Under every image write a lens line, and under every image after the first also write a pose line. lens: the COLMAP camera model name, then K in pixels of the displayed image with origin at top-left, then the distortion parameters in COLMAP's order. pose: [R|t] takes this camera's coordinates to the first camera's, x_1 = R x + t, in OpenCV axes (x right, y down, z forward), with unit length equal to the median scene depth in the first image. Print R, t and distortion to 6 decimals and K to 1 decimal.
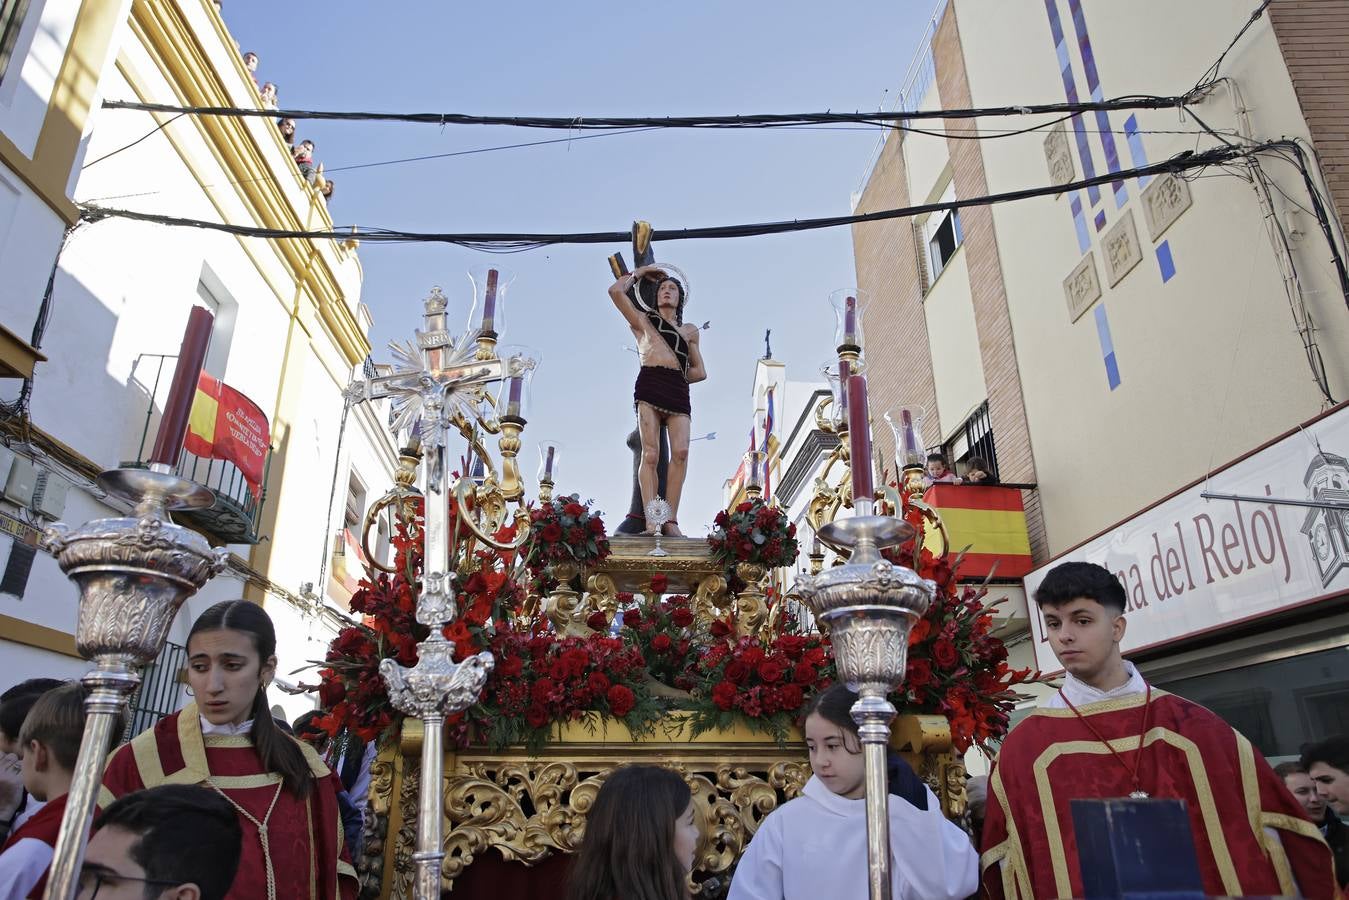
lens RADIAL K [[917.6, 0, 674.5], [0, 917.6, 450.0], [0, 0, 1]] dist [-0.001231, 0.001118]
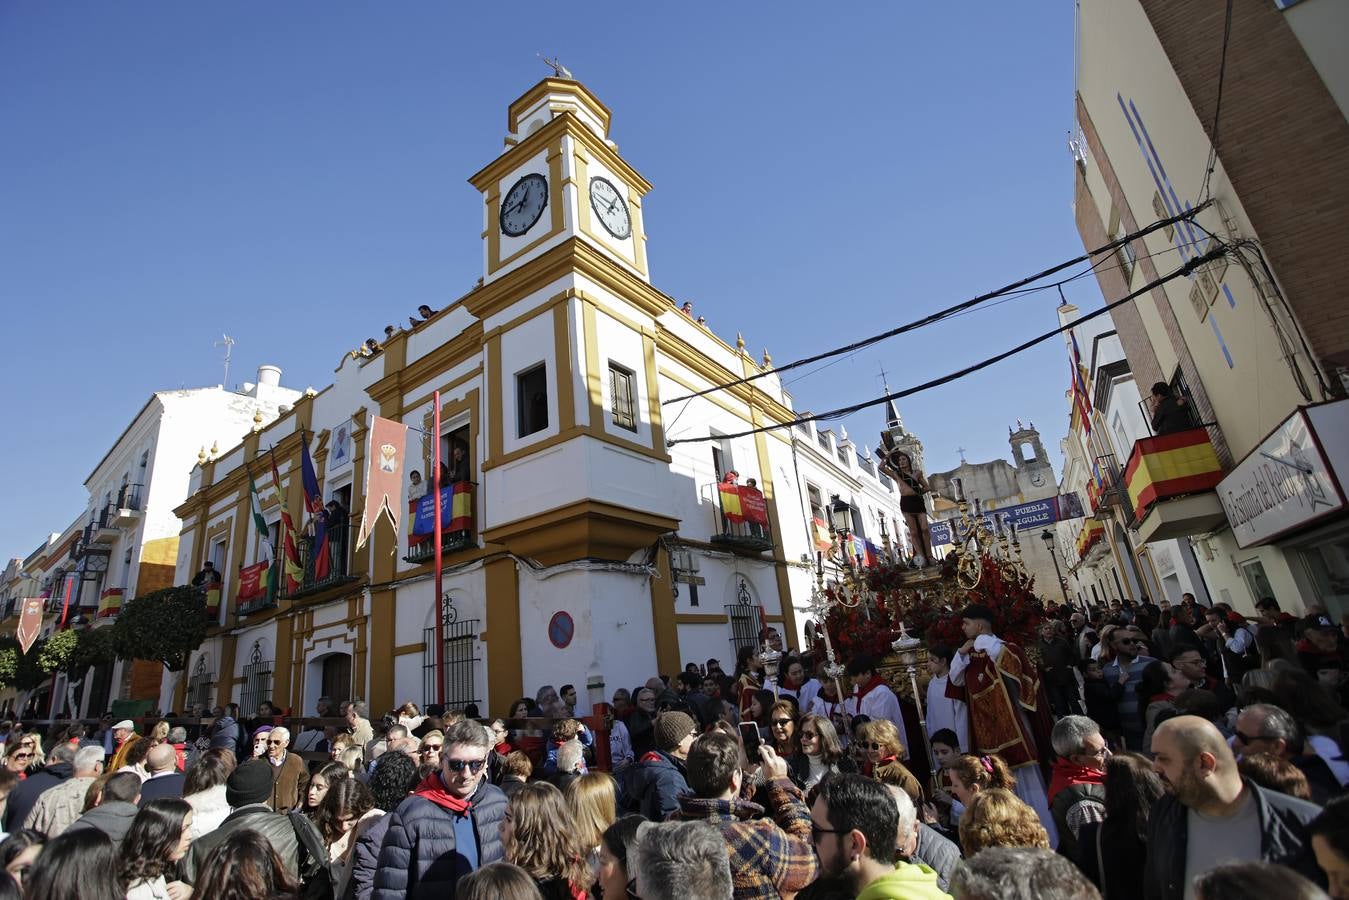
lens RADIAL K [[645.7, 0, 677.5], [0, 645.7, 445.3], [0, 0, 1]] dist [-0.022825, 0.000390]
pose [[0.814117, -0.277181, -0.510278, 0.080164], [0.309849, 0.950532, -0.021981, -0.075351], [0.491128, -0.140214, 0.859729, -0.148661]]
